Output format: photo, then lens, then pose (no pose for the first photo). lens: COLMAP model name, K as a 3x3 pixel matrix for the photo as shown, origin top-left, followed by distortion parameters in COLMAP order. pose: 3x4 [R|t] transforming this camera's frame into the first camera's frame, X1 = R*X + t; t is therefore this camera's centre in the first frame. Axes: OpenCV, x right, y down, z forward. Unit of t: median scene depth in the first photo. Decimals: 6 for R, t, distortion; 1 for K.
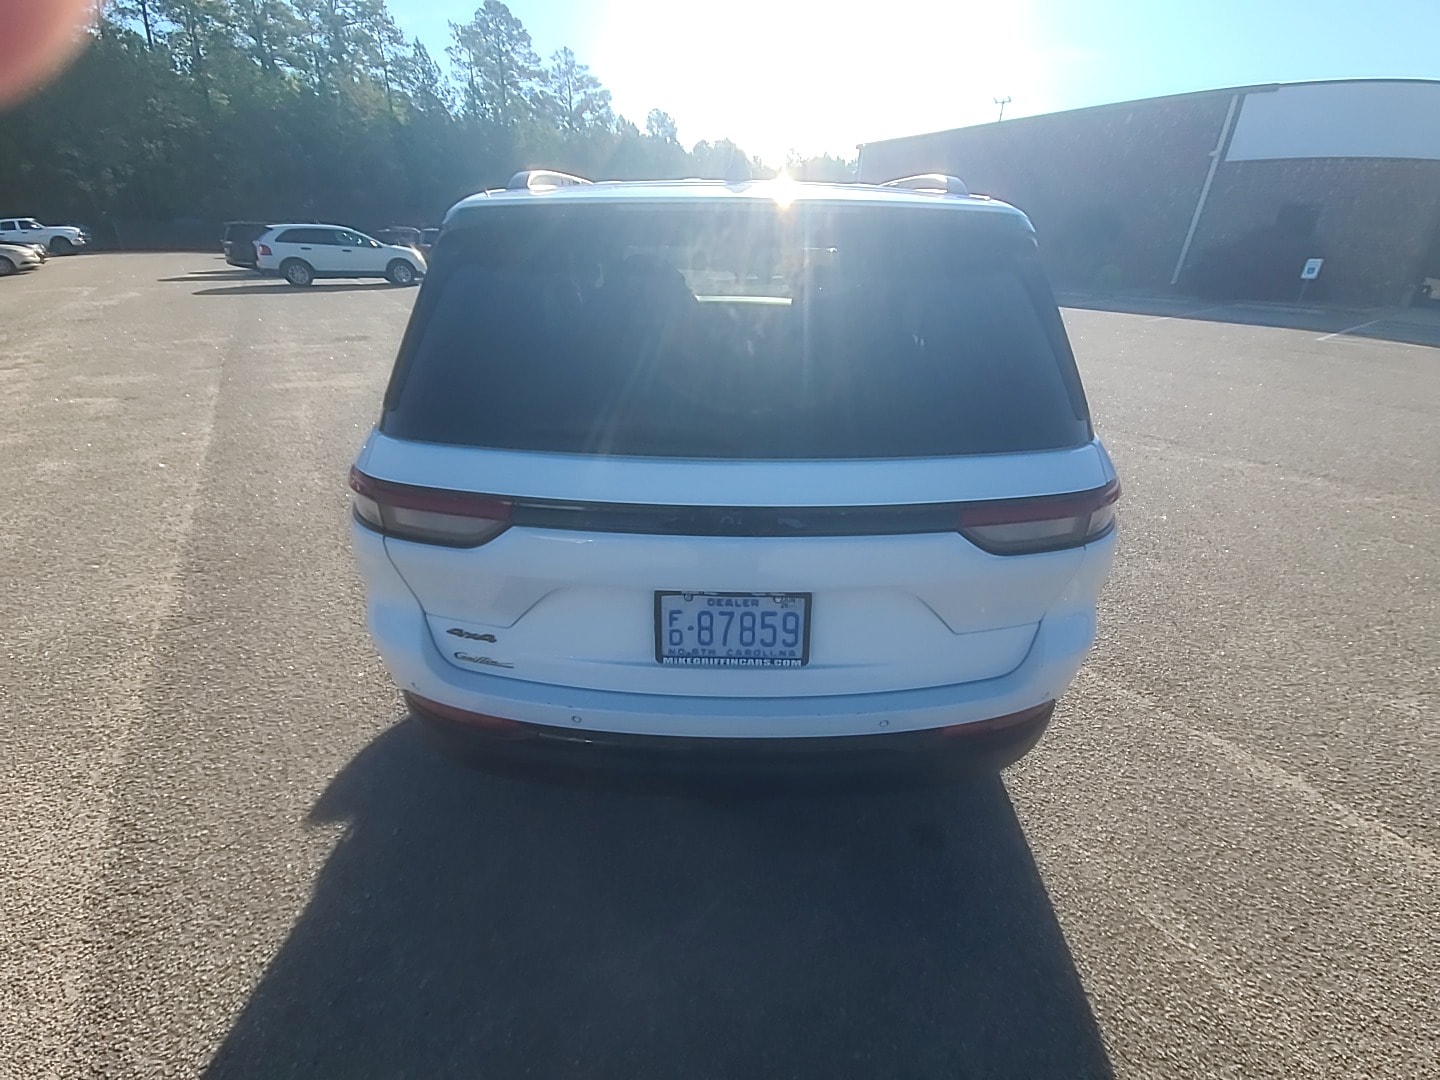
lens RADIAL K [[567.5, 0, 726.6], [0, 567.5, 569.8], [0, 0, 1]] dist [0.021145, -0.018884]
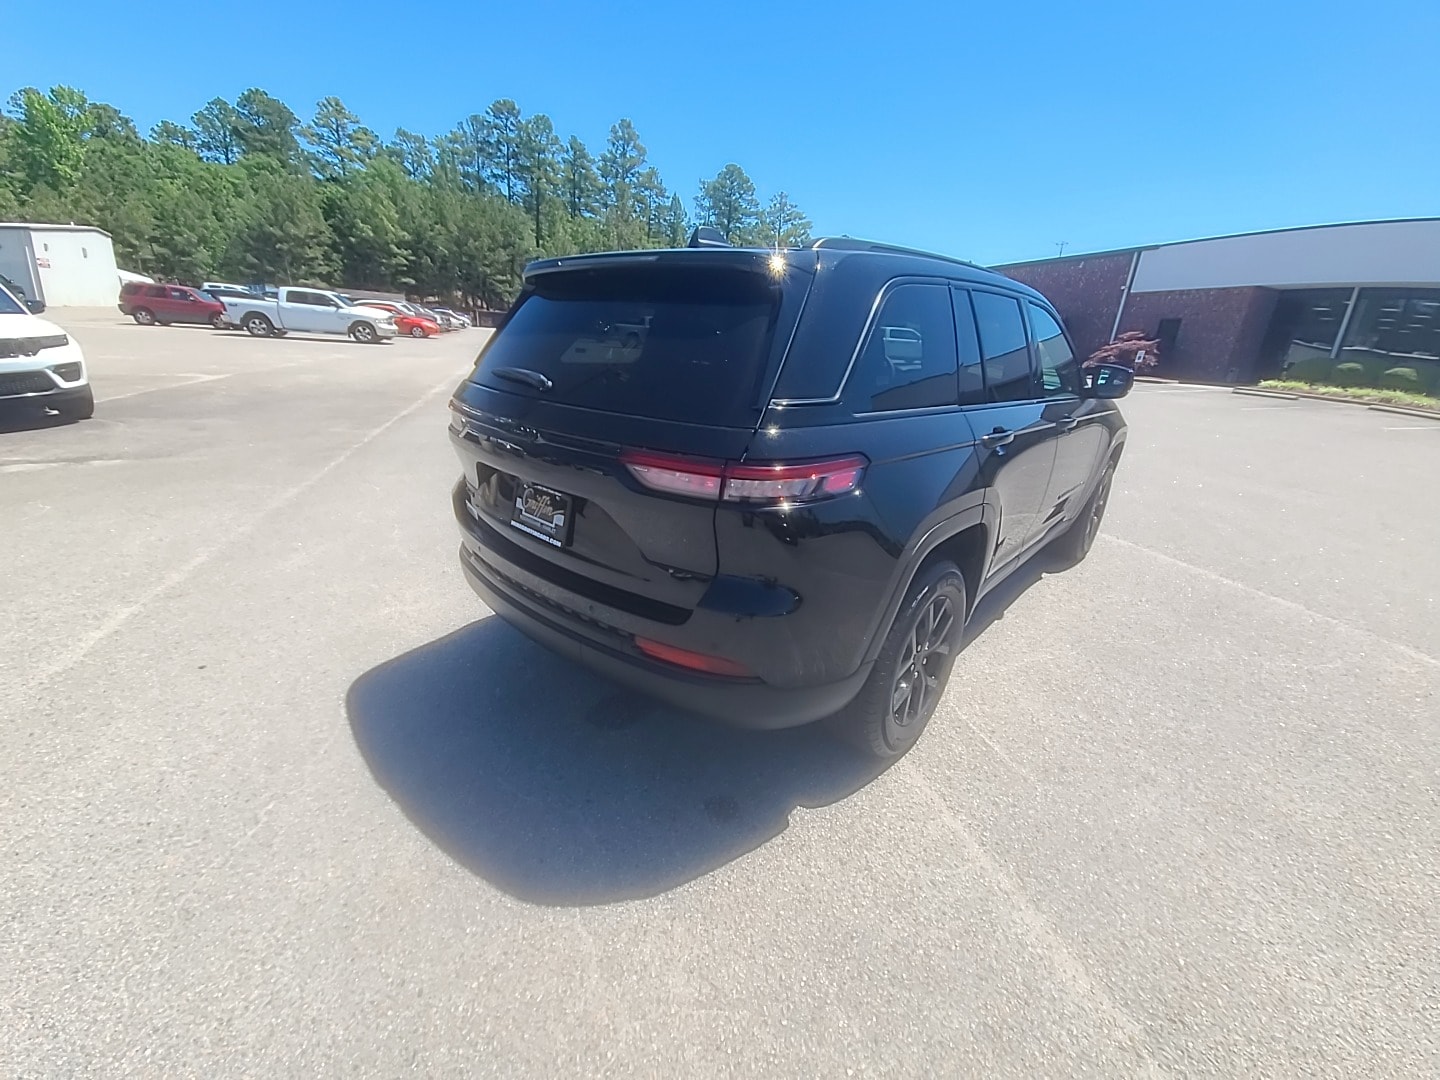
lens RADIAL K [[570.9, 0, 728.6], [0, 570.9, 561.8], [0, 0, 1]] dist [0.012101, -0.015759]
pose [[0.950904, 0.135974, -0.278015, 0.091084], [-0.174222, 0.977641, -0.117745, 0.090759], [0.255788, 0.160401, 0.953333, -0.159136]]
